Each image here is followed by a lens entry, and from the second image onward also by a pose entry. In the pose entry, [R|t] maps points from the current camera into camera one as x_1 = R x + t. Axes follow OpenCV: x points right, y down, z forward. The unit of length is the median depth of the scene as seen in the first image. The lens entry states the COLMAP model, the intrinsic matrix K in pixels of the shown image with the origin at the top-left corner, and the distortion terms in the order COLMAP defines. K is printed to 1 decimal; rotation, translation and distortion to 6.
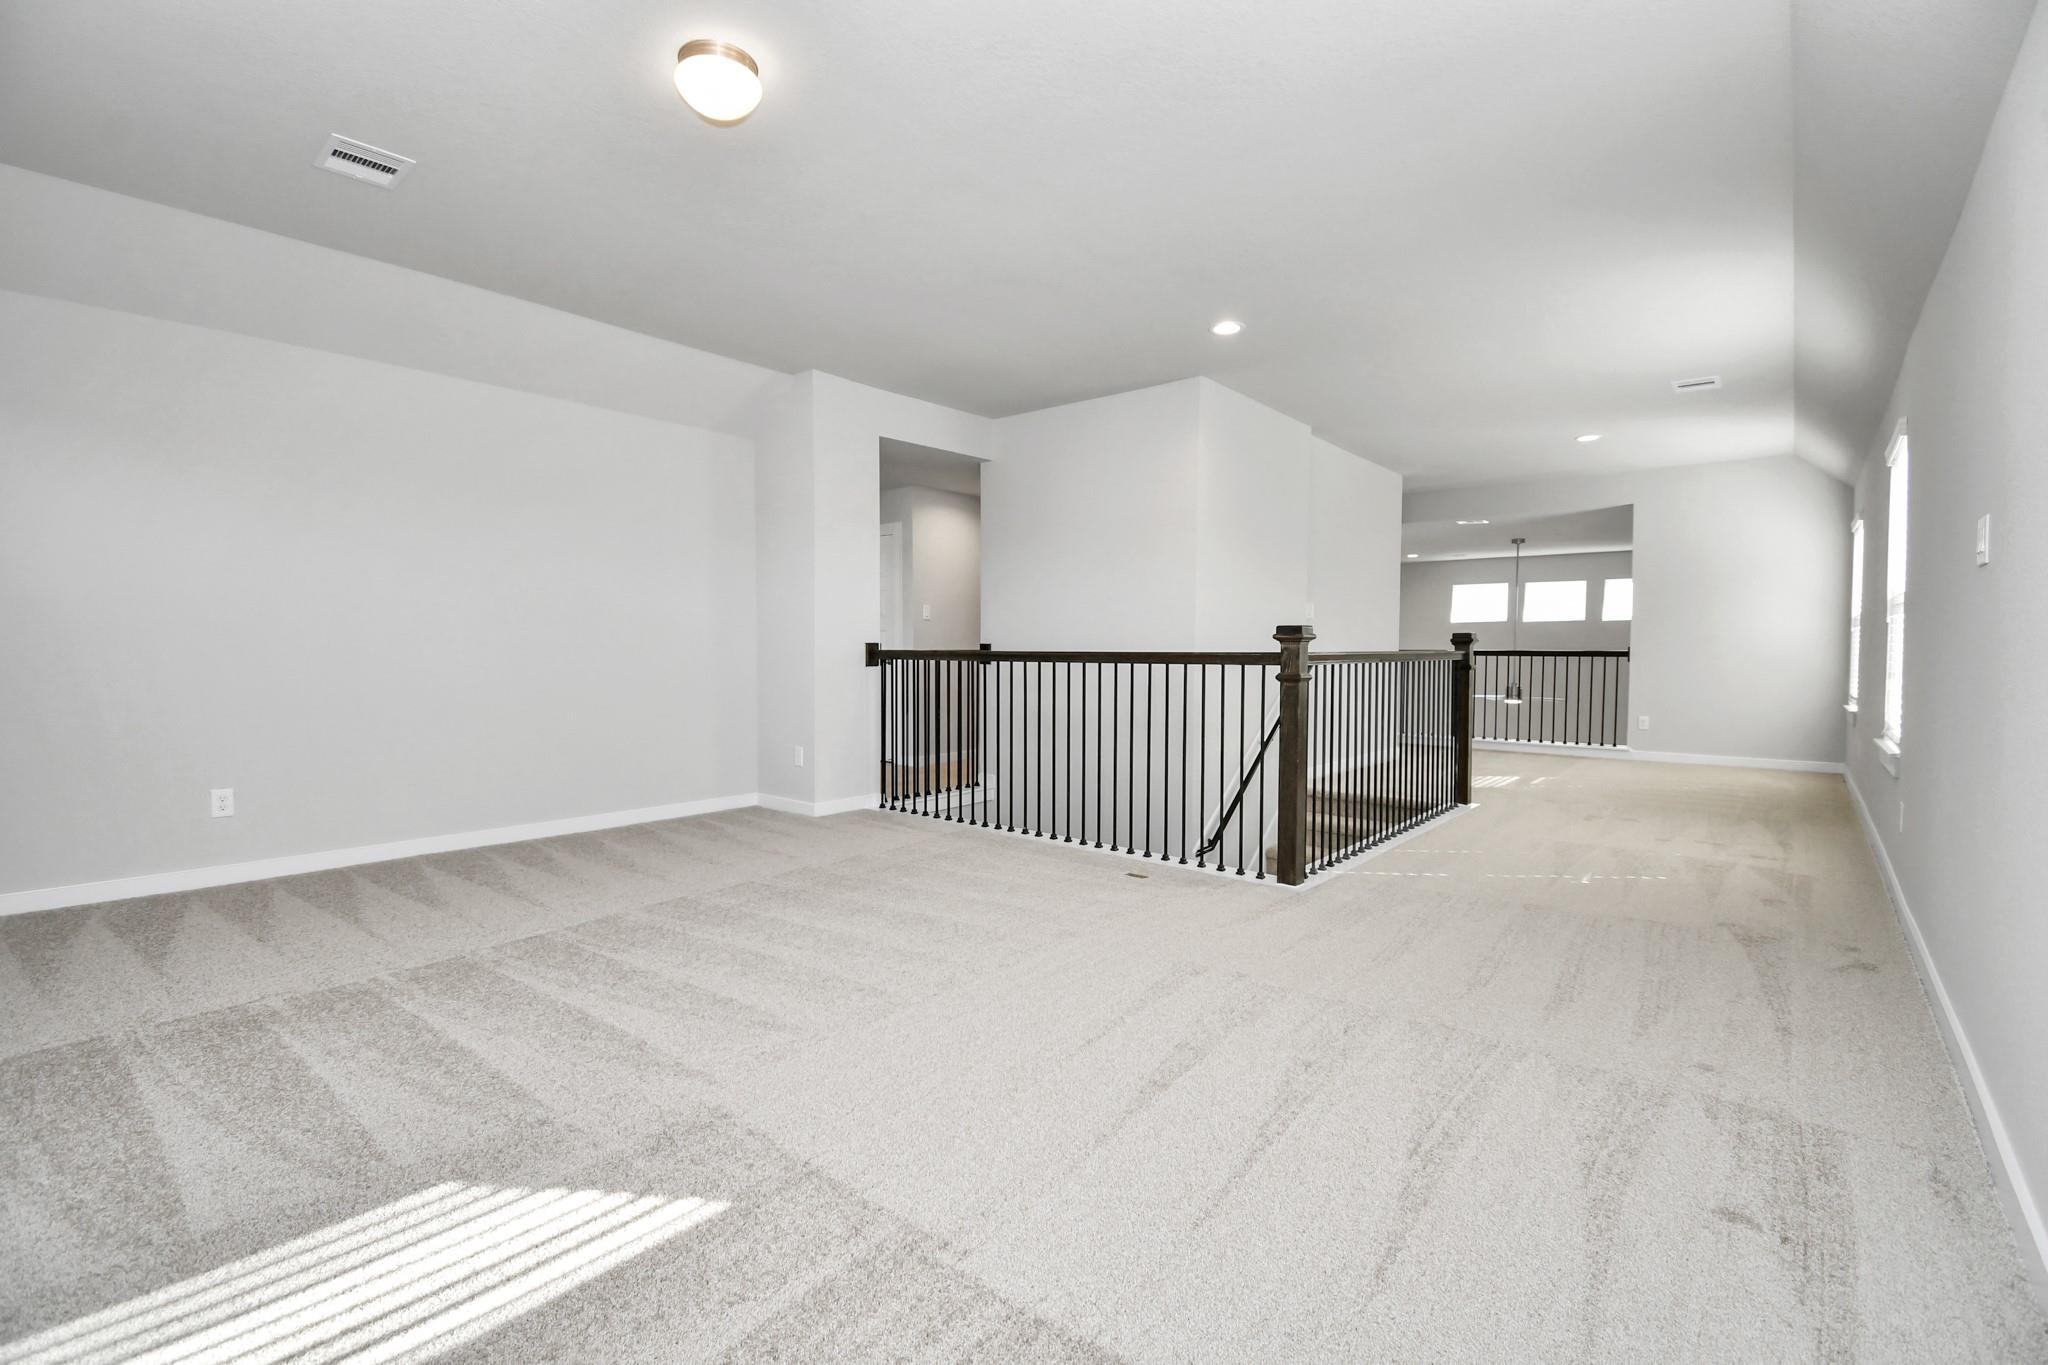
lens RADIAL K [[905.5, 0, 1014.5], [0, 905.5, 678.4], [0, 0, 1]] dist [0.011520, -0.020127]
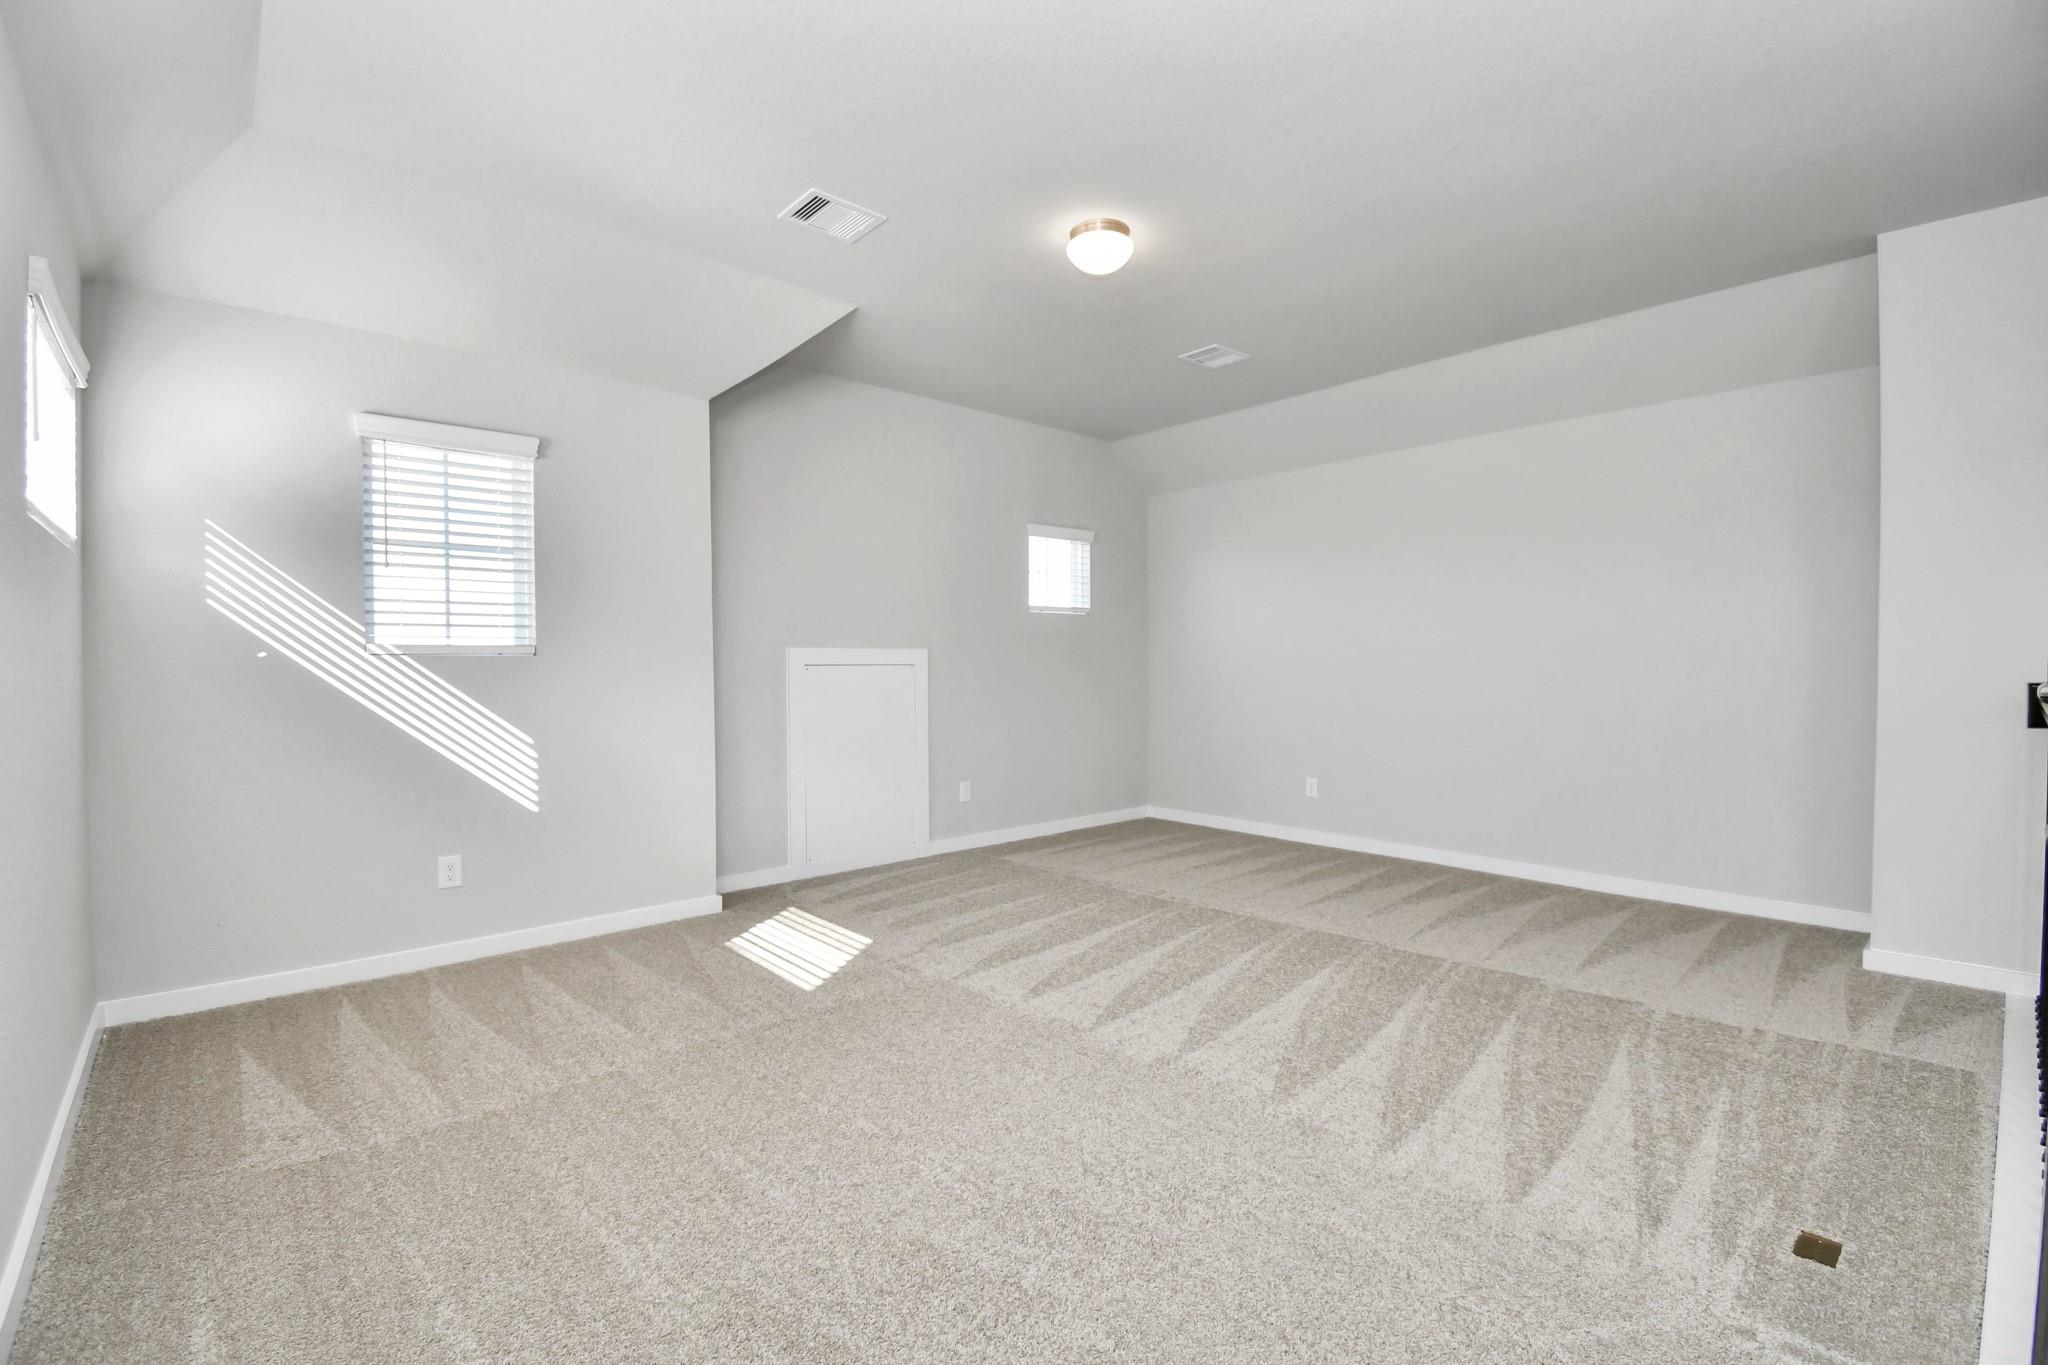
lens RADIAL K [[905.5, 0, 1014.5], [0, 905.5, 678.4], [0, 0, 1]] dist [0.011520, -0.020127]
pose [[-0.148641, 0.014636, -0.988783, 0.966830], [-0.024941, 0.999517, 0.018544, -0.077230], [0.988577, 0.027417, -0.148204, 1.095397]]
